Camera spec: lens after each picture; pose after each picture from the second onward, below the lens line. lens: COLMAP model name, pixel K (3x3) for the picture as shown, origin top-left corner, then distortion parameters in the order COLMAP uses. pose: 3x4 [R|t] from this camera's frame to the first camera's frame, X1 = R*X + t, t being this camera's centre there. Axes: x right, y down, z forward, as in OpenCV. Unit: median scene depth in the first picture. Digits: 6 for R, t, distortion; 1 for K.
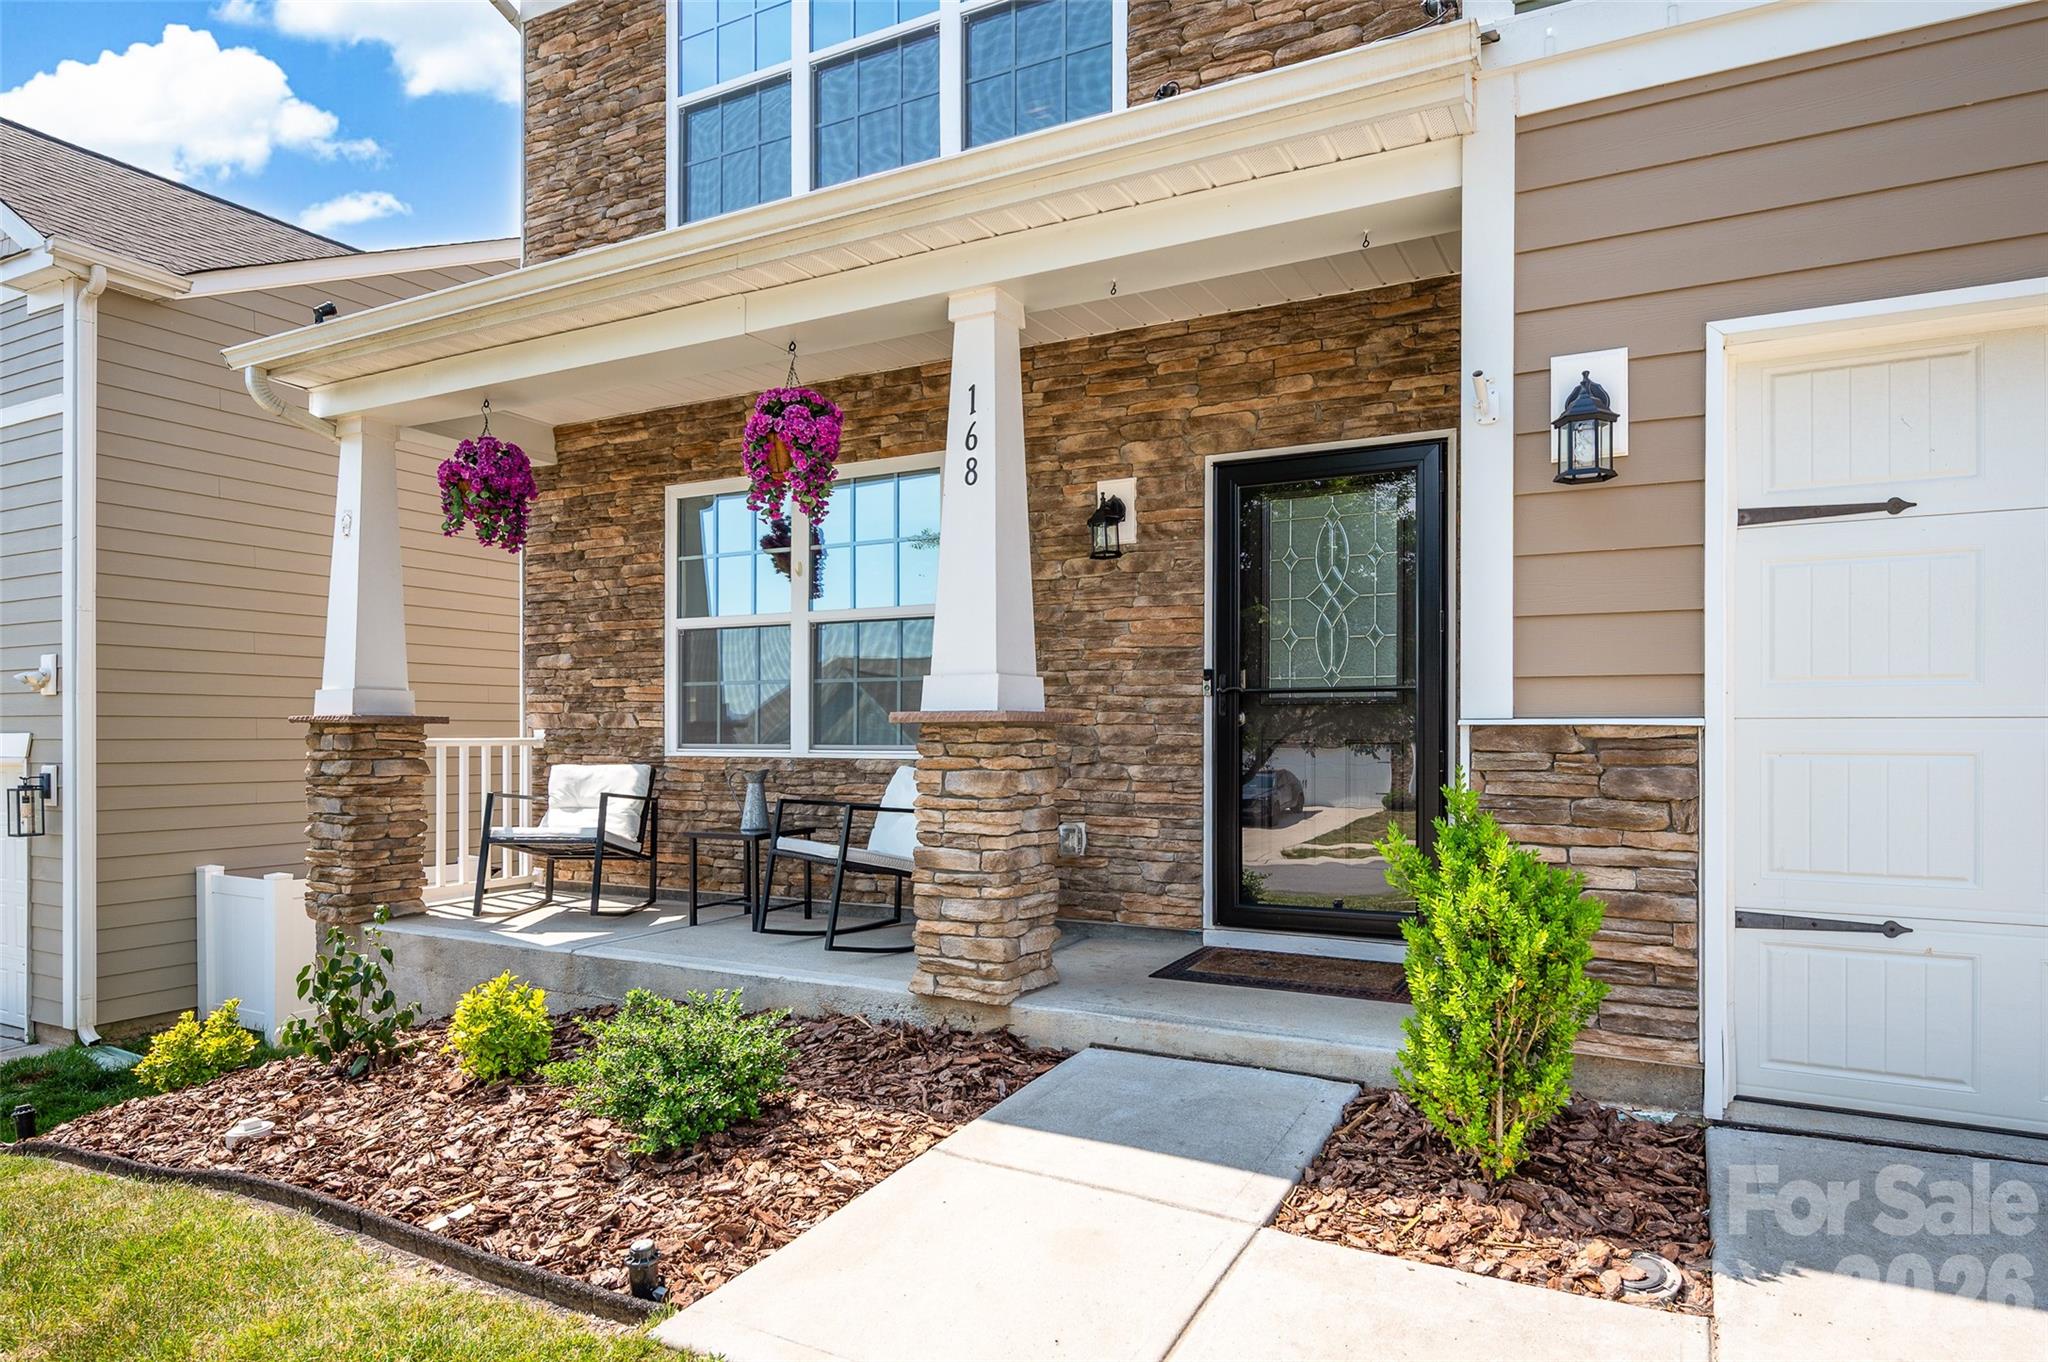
lens RADIAL K [[985.3, 0, 950.6], [0, 985.3, 742.2], [0, 0, 1]] dist [-0.001630, -0.000120]
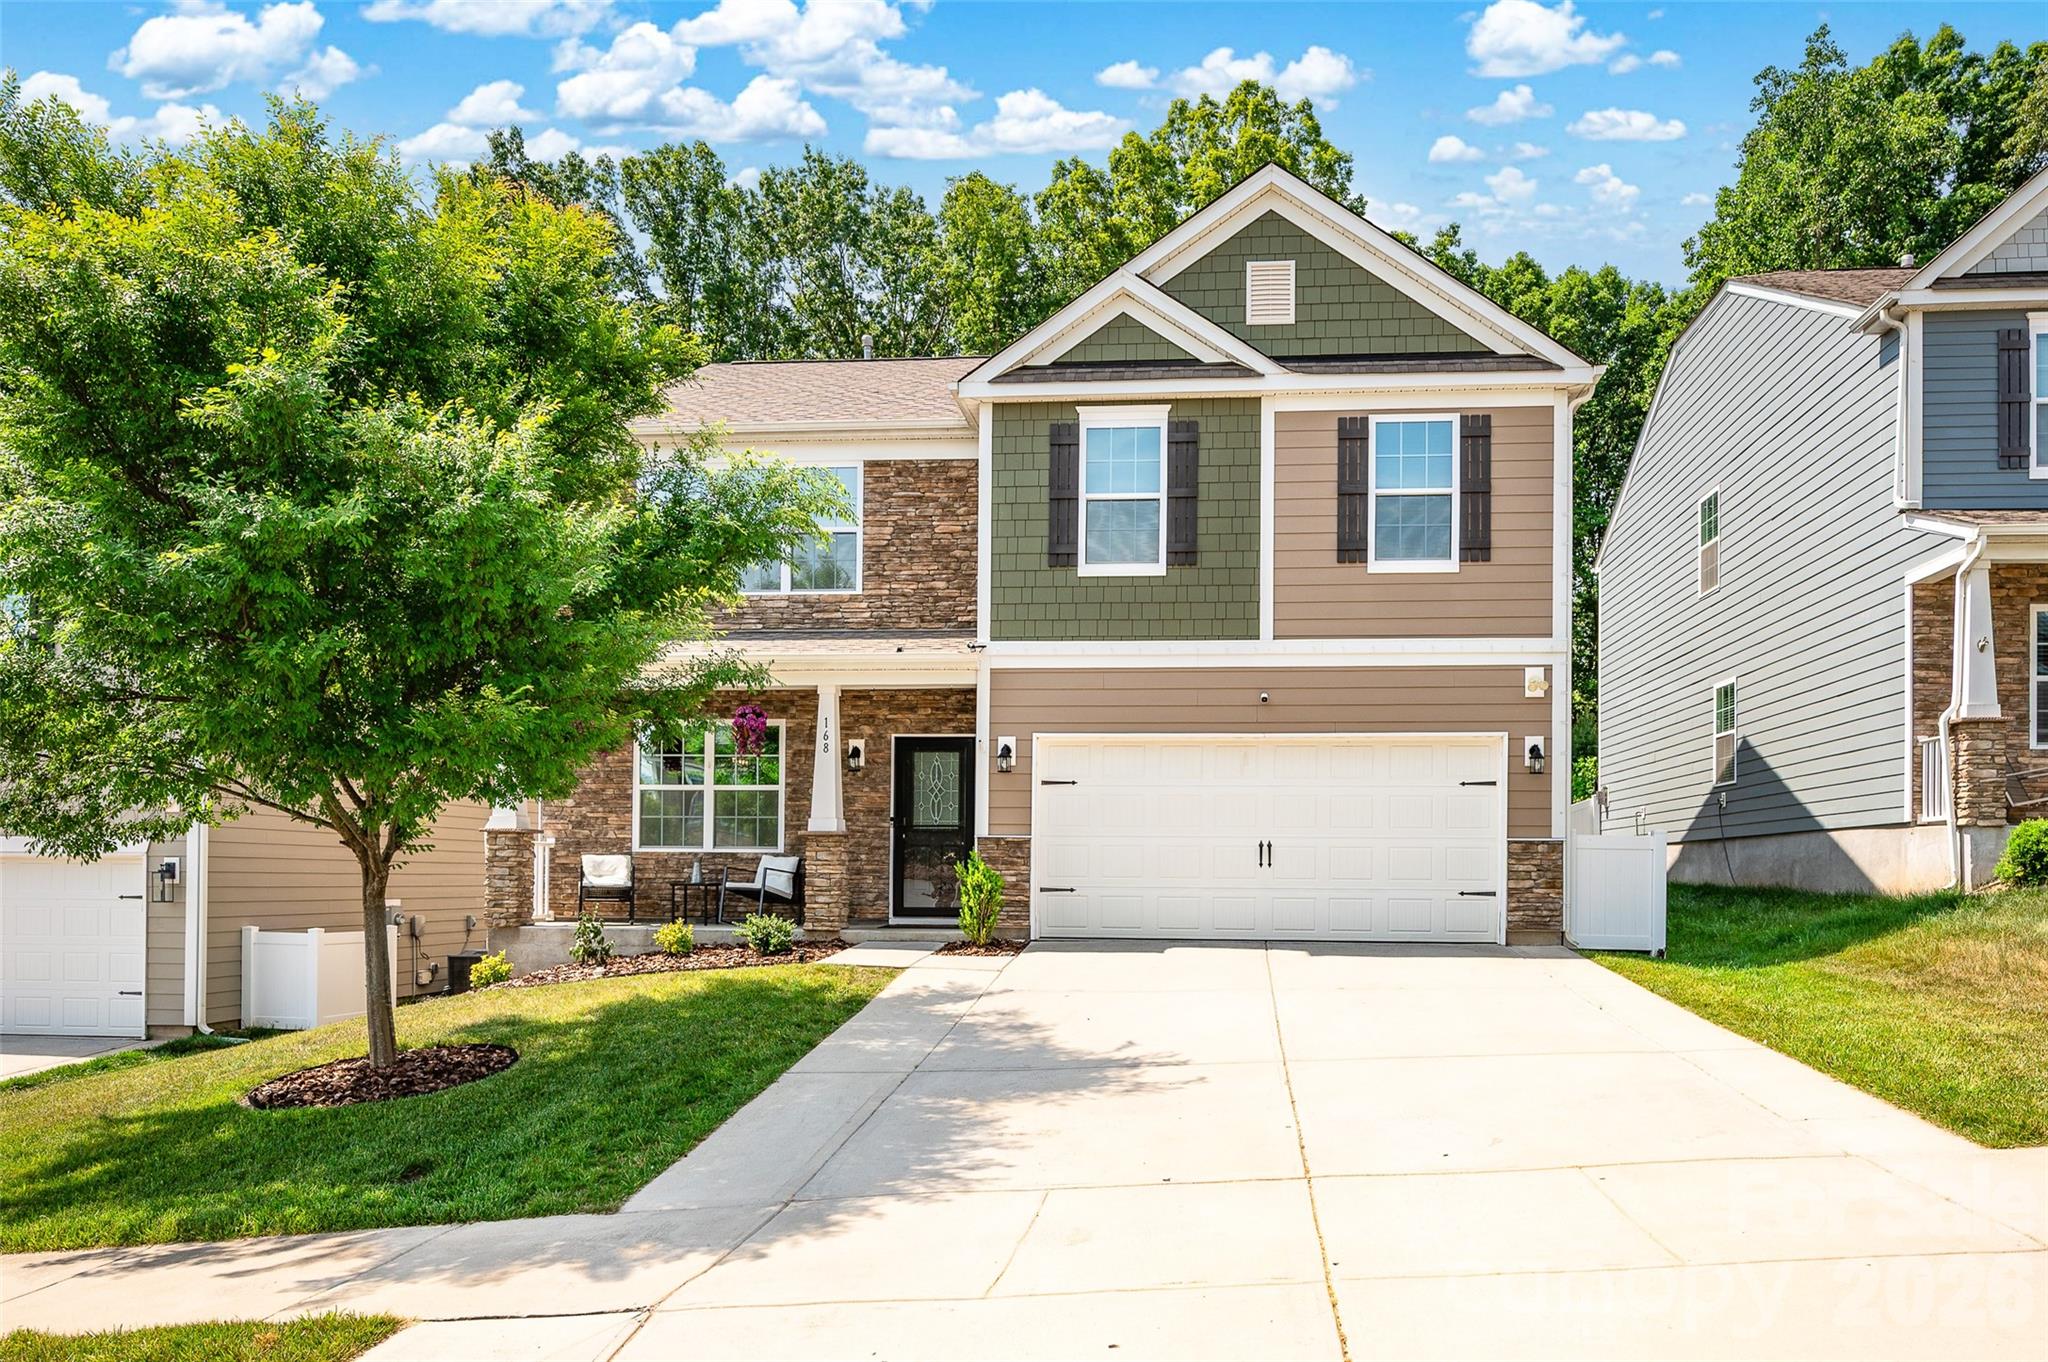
lens RADIAL K [[1064.0, 0, 1021.3], [0, 1064.0, 681.9], [0, 0, 1]] dist [-0.000812, 0.000082]
pose [[0.882933, 0.082110, 0.462264, -0.744433], [0.002571, 0.983728, -0.179646, 0.078407], [-0.469492, 0.159804, 0.868354, -1.610772]]
